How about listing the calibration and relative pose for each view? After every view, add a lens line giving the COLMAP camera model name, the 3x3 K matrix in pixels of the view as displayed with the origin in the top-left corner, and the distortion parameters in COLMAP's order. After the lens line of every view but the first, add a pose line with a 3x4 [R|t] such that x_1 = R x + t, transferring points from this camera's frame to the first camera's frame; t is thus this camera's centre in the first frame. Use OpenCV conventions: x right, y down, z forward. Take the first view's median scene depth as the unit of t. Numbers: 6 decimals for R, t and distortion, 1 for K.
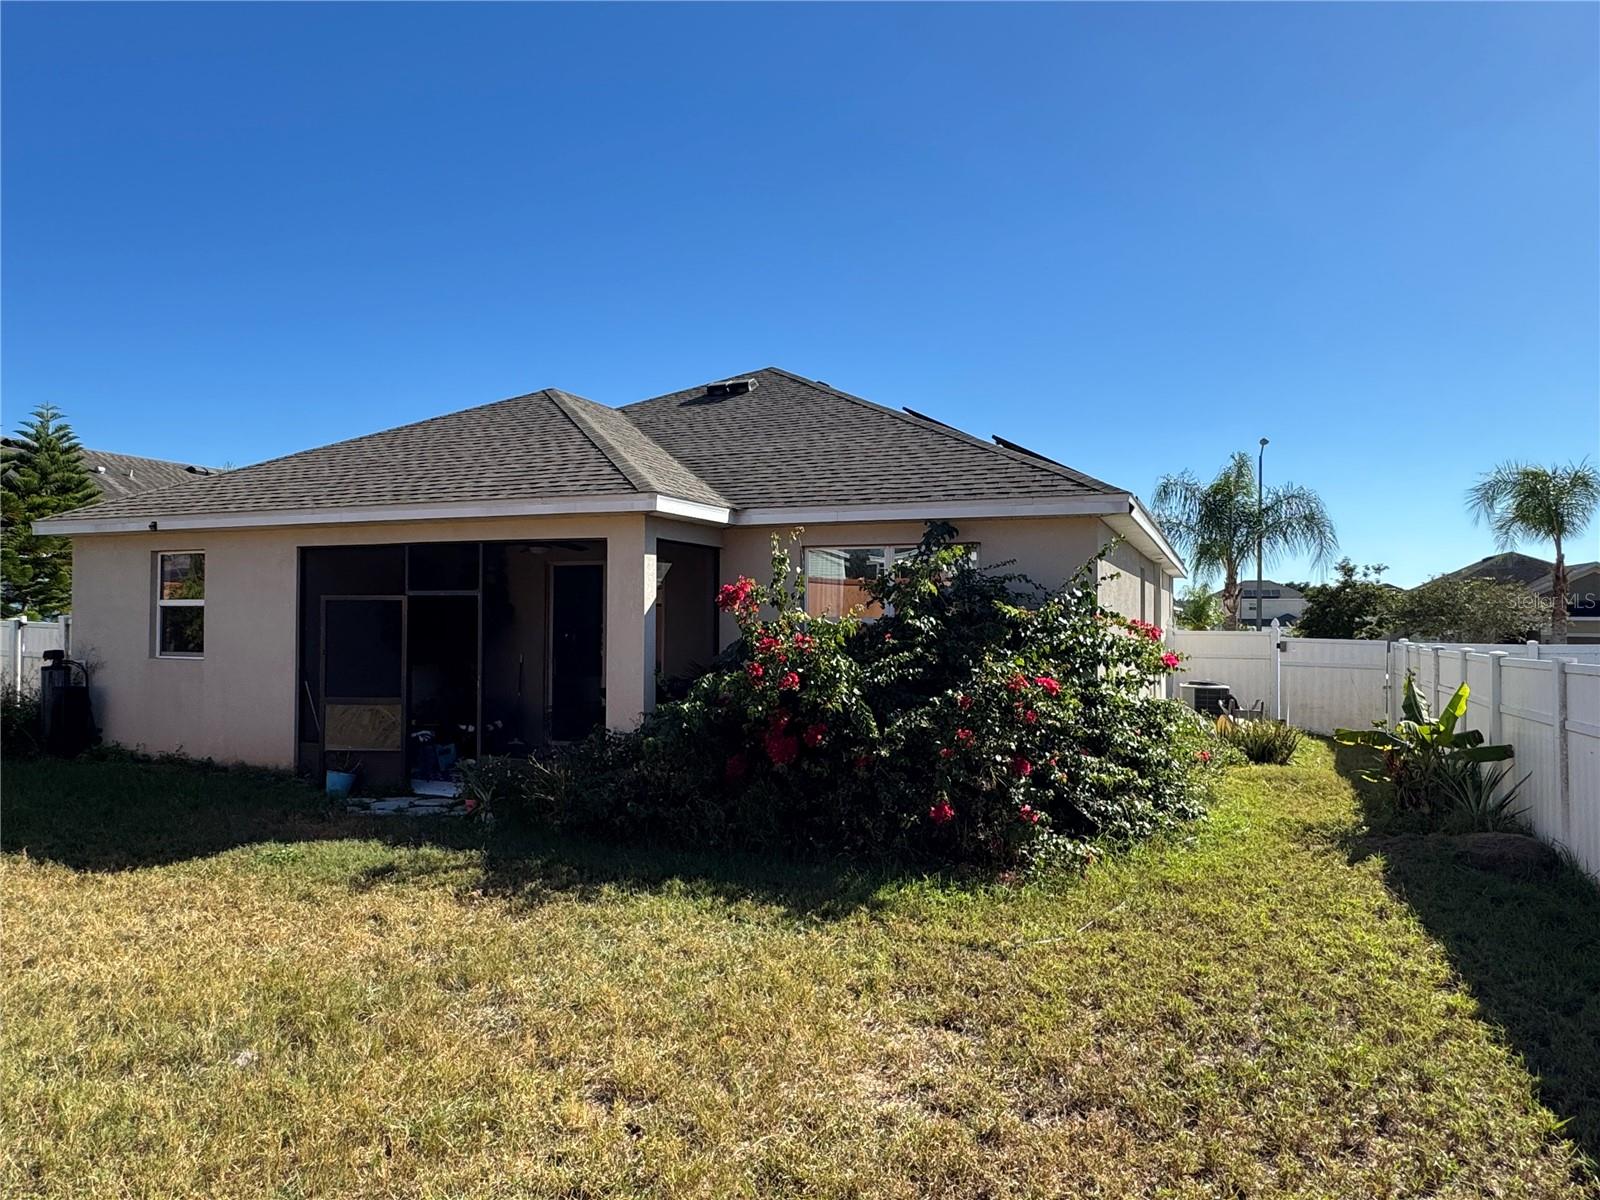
lens RADIAL K [[1014.0, 0, 798.5], [0, 1014.0, 637.4], [0, 0, 1]] dist [-0.002598, 0.000845]
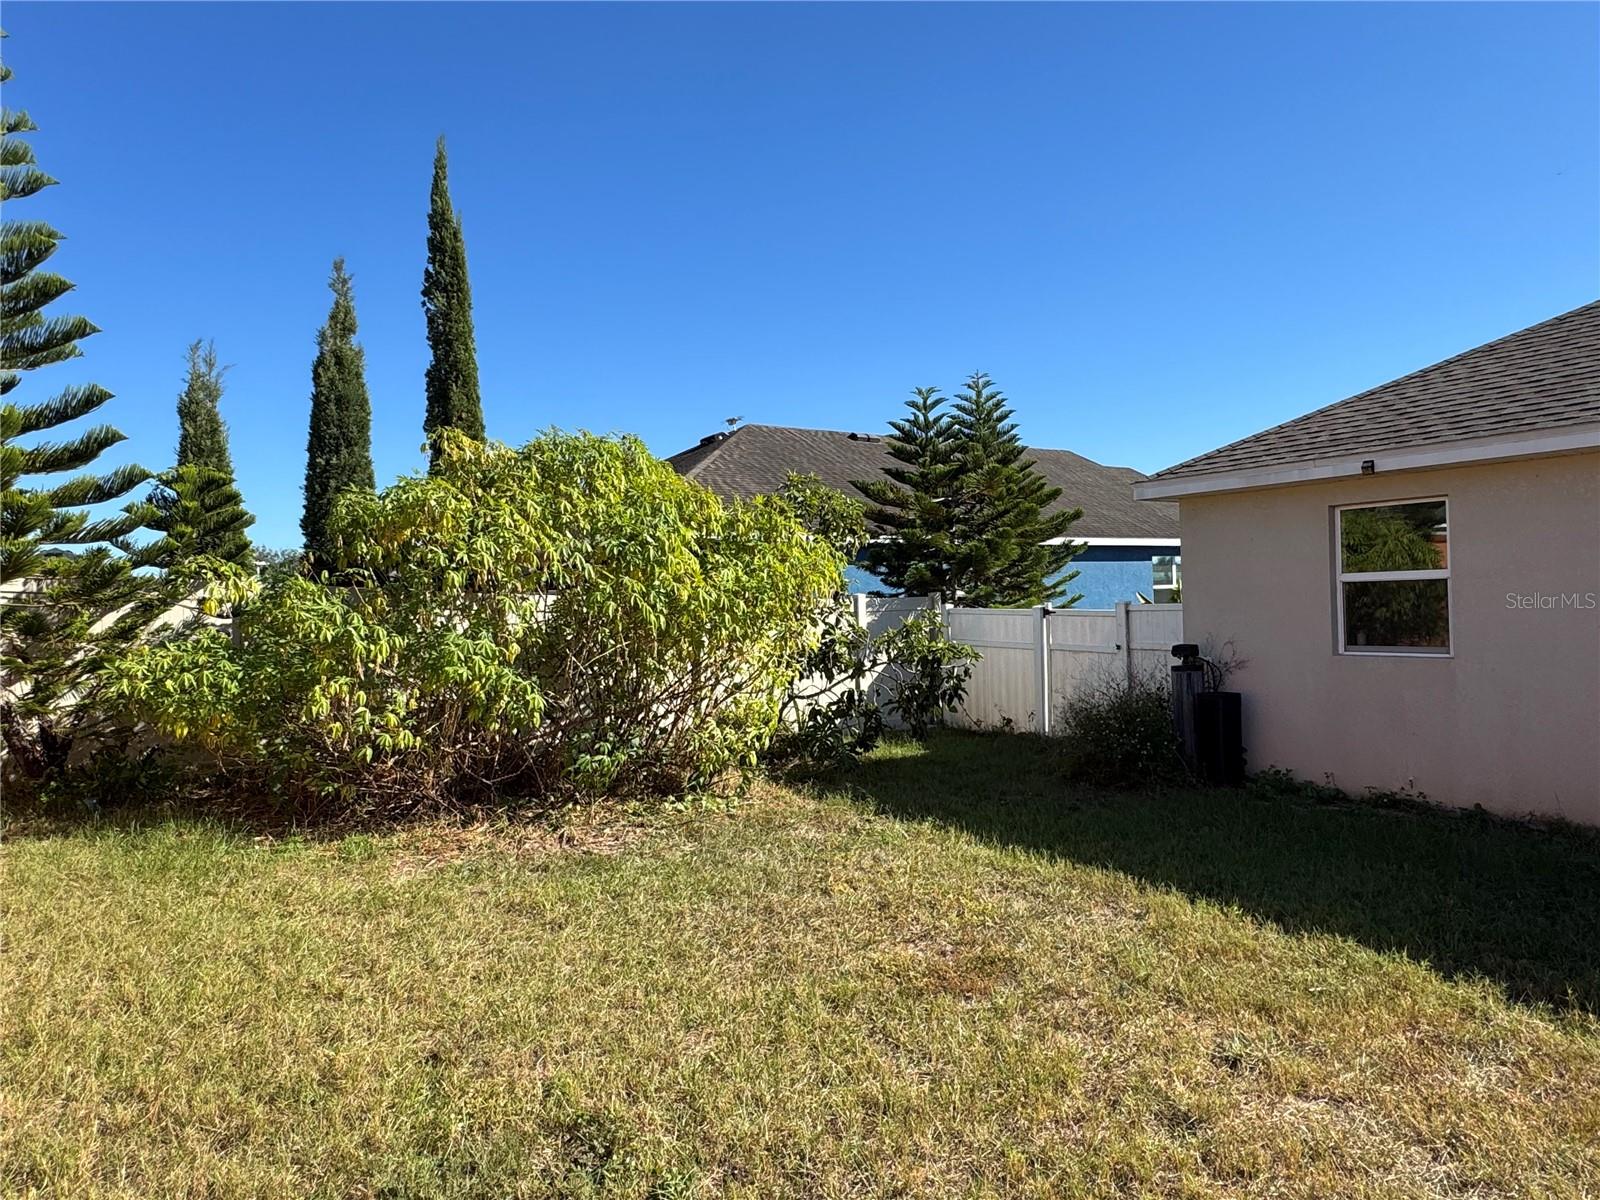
lens RADIAL K [[1015.1, 0, 796.2], [0, 1015.1, 601.6], [0, 0, 1]] dist [-0.004323, 0.004162]
pose [[0.835543, -0.029236, -0.548647, -0.564005], [0.022443, 0.999566, -0.019084, -0.011933], [0.548967, 0.003632, 0.835836, 0.190834]]
